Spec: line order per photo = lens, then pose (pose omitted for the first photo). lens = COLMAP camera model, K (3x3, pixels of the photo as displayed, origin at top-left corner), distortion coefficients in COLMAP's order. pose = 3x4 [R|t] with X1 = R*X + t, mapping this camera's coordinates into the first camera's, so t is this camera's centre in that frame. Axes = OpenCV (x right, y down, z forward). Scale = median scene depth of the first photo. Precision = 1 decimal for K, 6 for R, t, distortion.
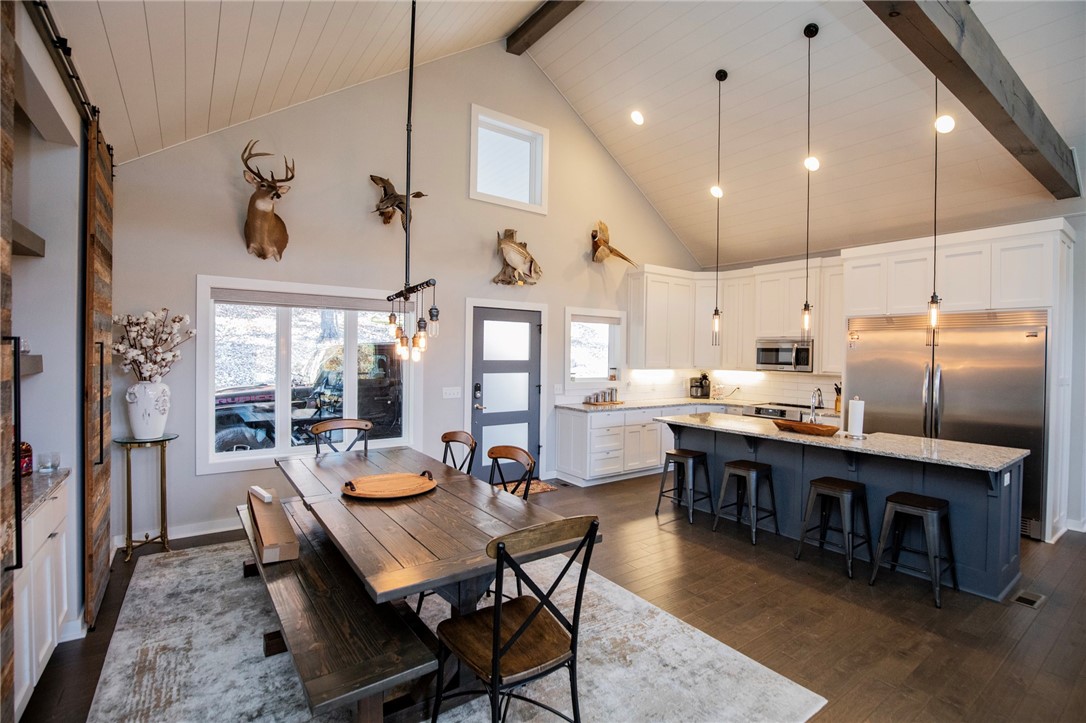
lens RADIAL K [[506.5, 0, 558.8], [0, 506.5, 354.3], [0, 0, 1]] dist [-0.032204, 0.000136]
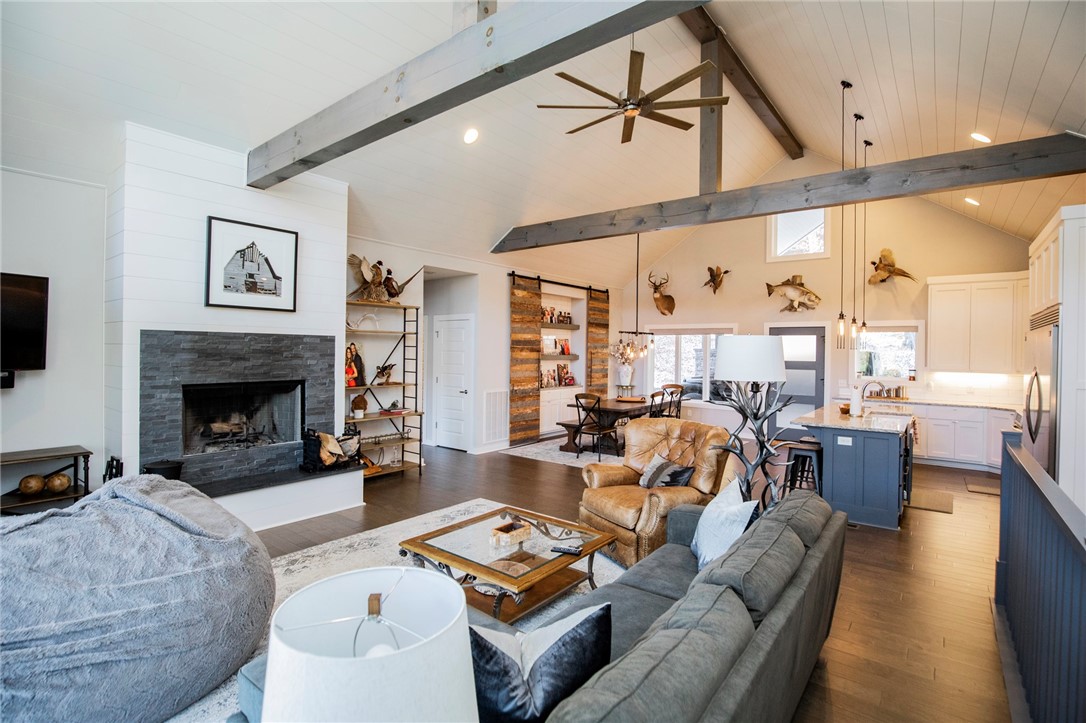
lens RADIAL K [[506.5, 0, 558.8], [0, 506.5, 354.3], [0, 0, 1]] dist [-0.032204, 0.000136]
pose [[0.279932, -0.007123, -0.959993, 1.107781], [-0.016454, 0.999790, -0.012217, 0.021823], [0.959879, 0.019216, 0.279756, -0.105175]]
